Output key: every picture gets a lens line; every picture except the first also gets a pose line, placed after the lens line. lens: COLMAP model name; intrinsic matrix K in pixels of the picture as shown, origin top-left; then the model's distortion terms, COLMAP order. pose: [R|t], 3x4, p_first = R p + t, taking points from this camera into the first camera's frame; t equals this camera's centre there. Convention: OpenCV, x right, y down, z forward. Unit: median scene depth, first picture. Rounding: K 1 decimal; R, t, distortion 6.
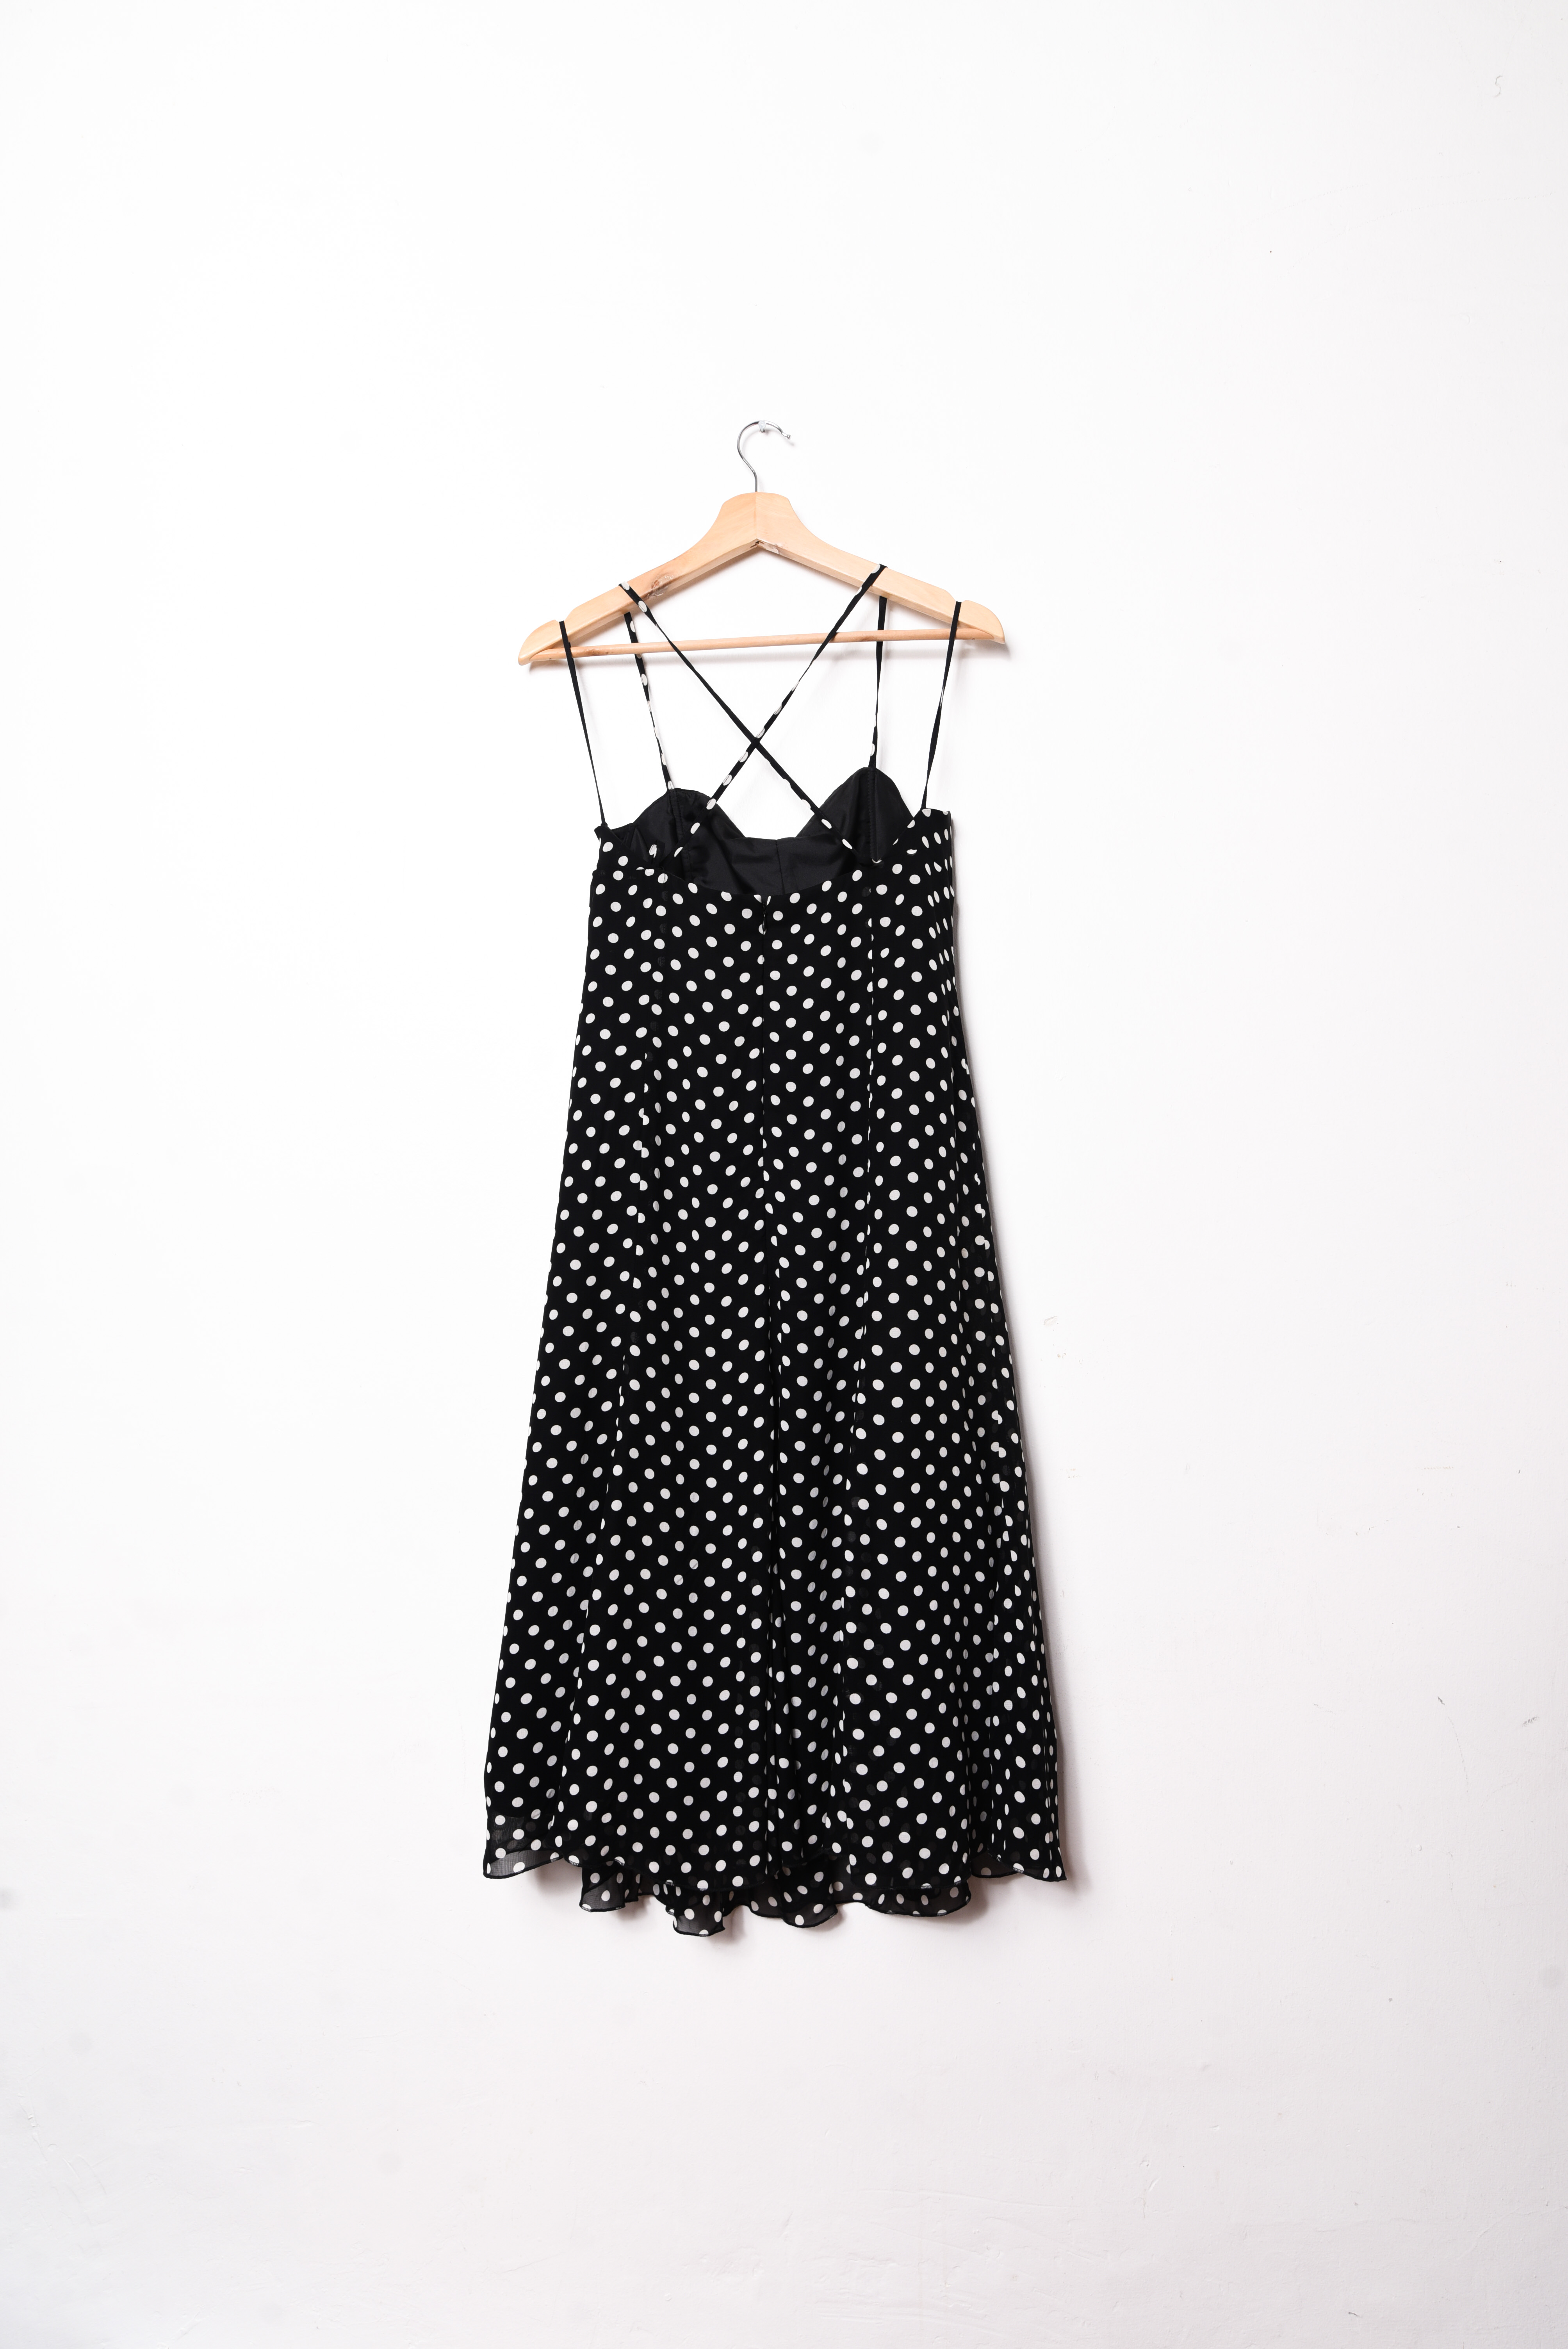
lens RADIAL K [[1170.2, 0, 856.9], [0, 1170.2, 1172.7], [0, 0, 1]] dist [-0.001095, 0.000067]
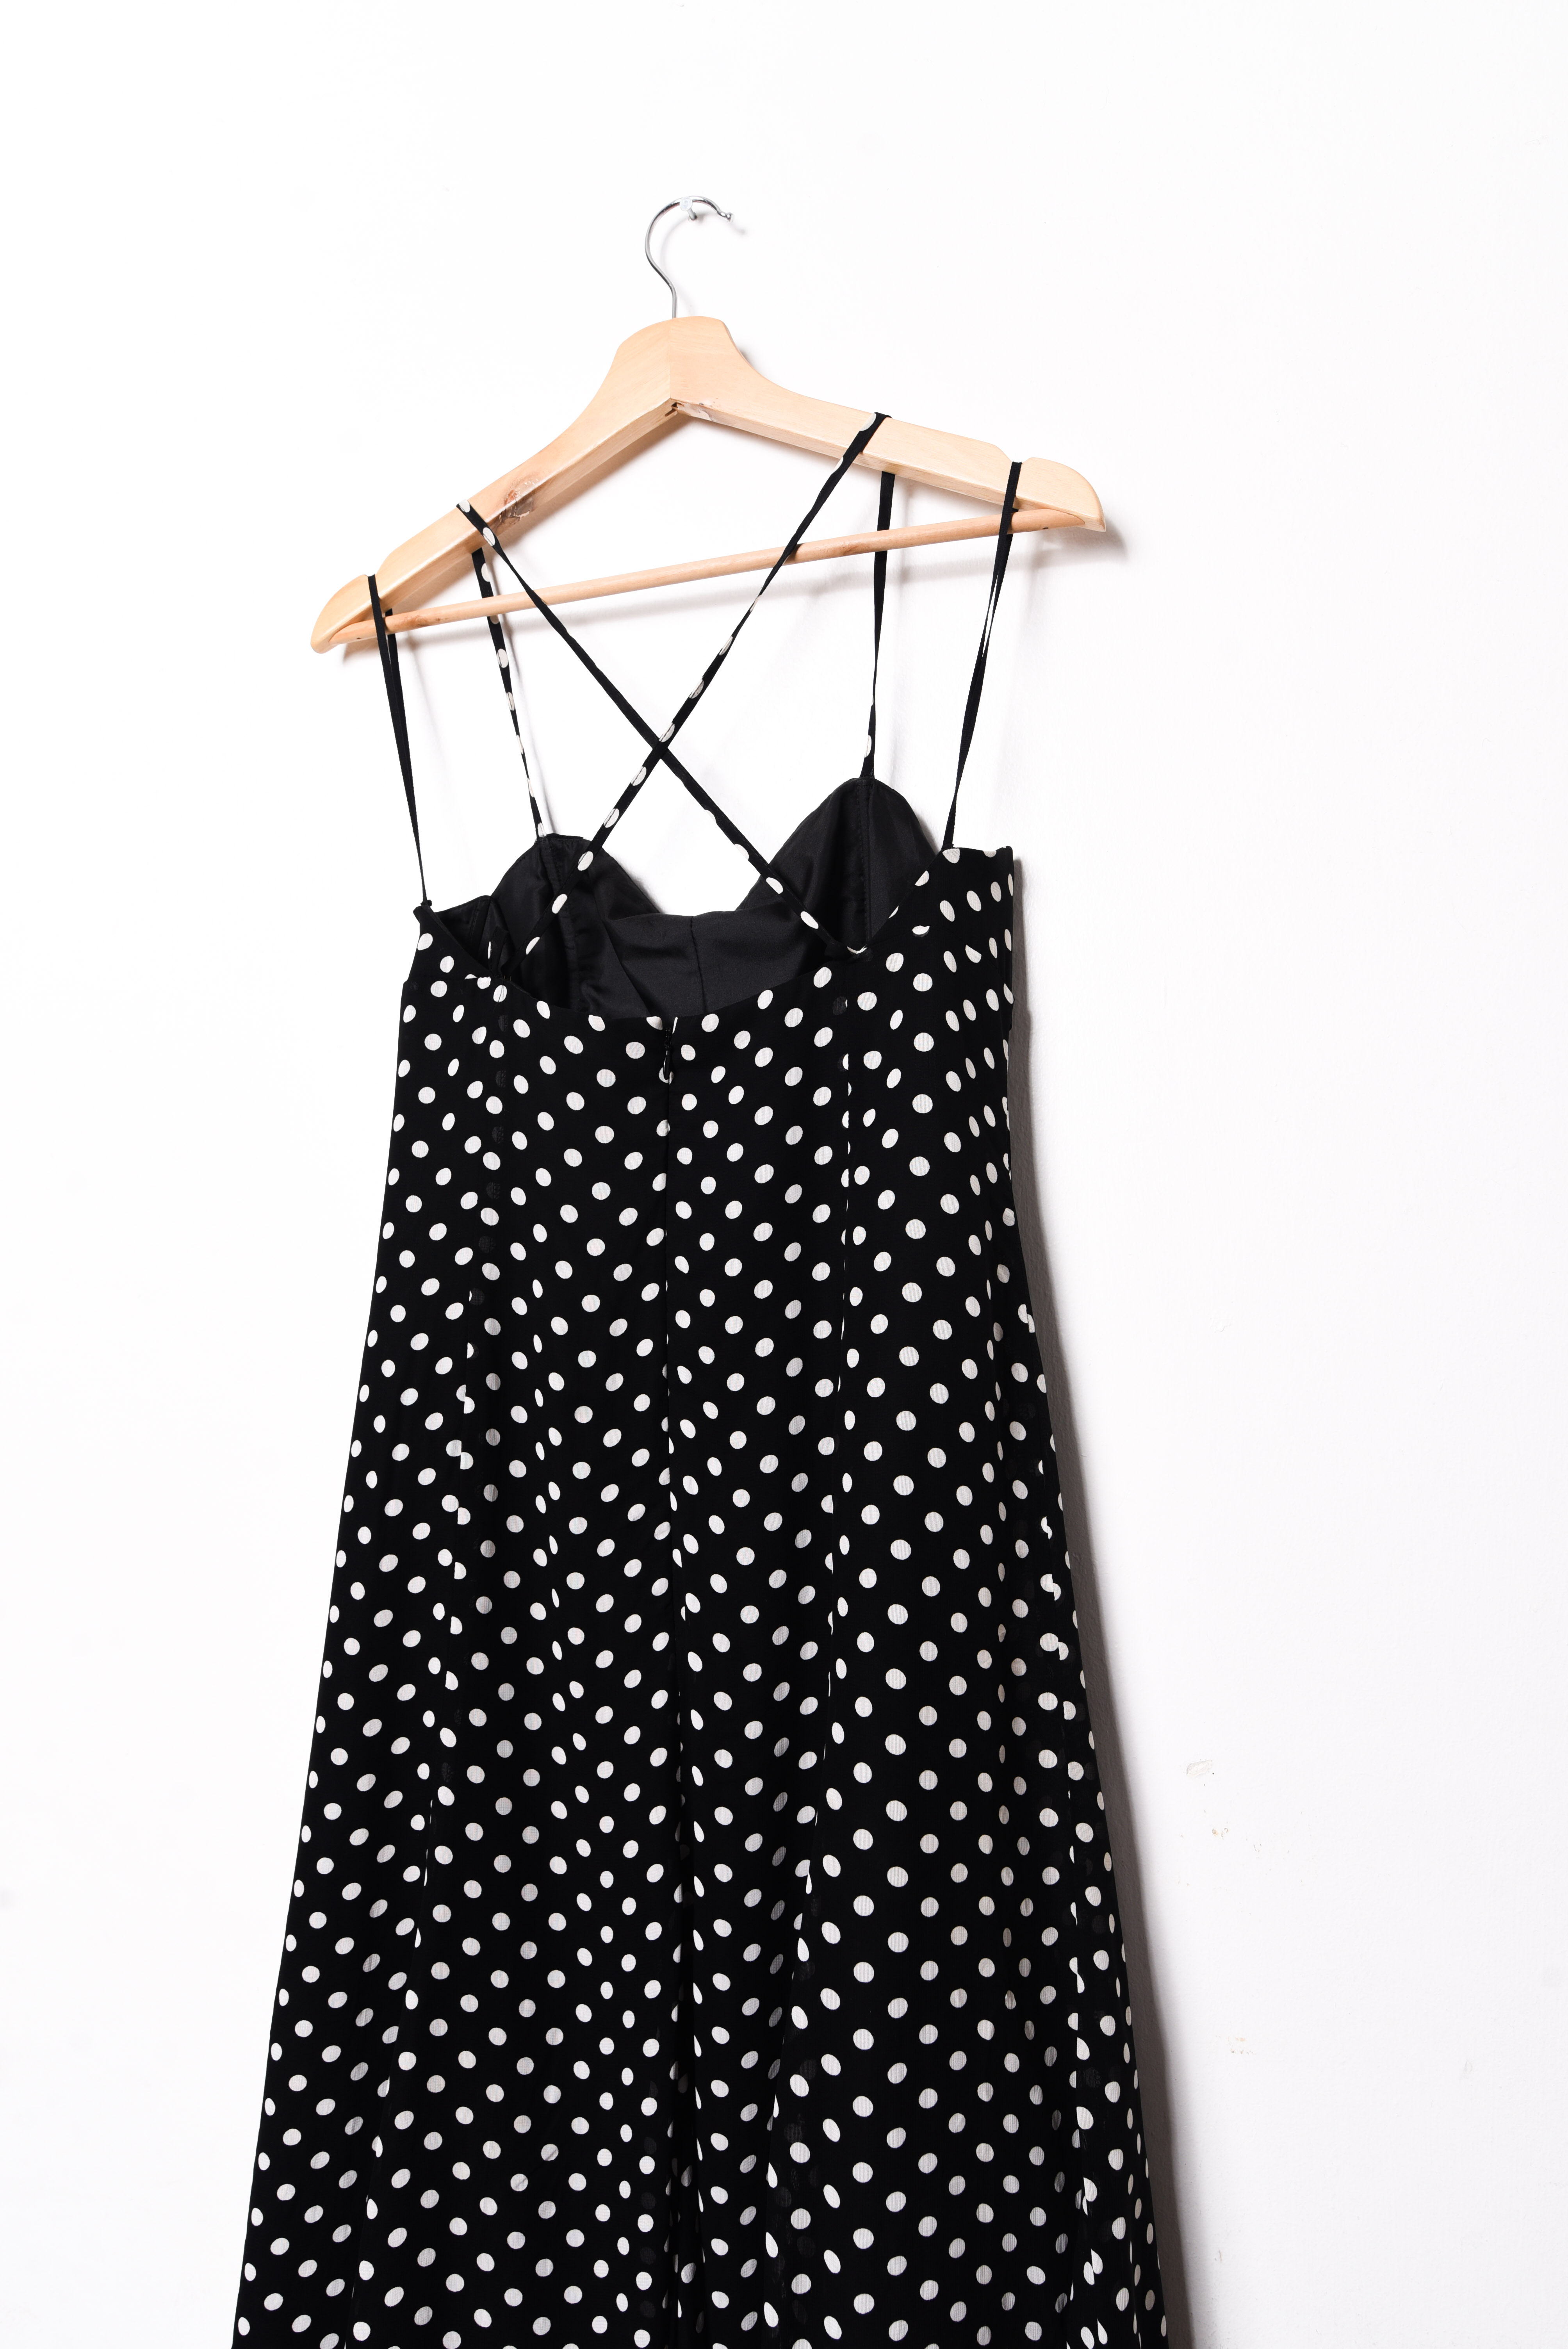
lens RADIAL K [[1362.2, 0, 776.0], [0, 1362.2, 1243.5], [0, 0, 1]] dist [-0.009004, -0.001029]
pose [[0.973288, 0.008769, -0.229419, 0.125659], [-0.007682, 0.999955, 0.005630, -0.129794], [0.229458, -0.003717, 0.973311, 0.362990]]
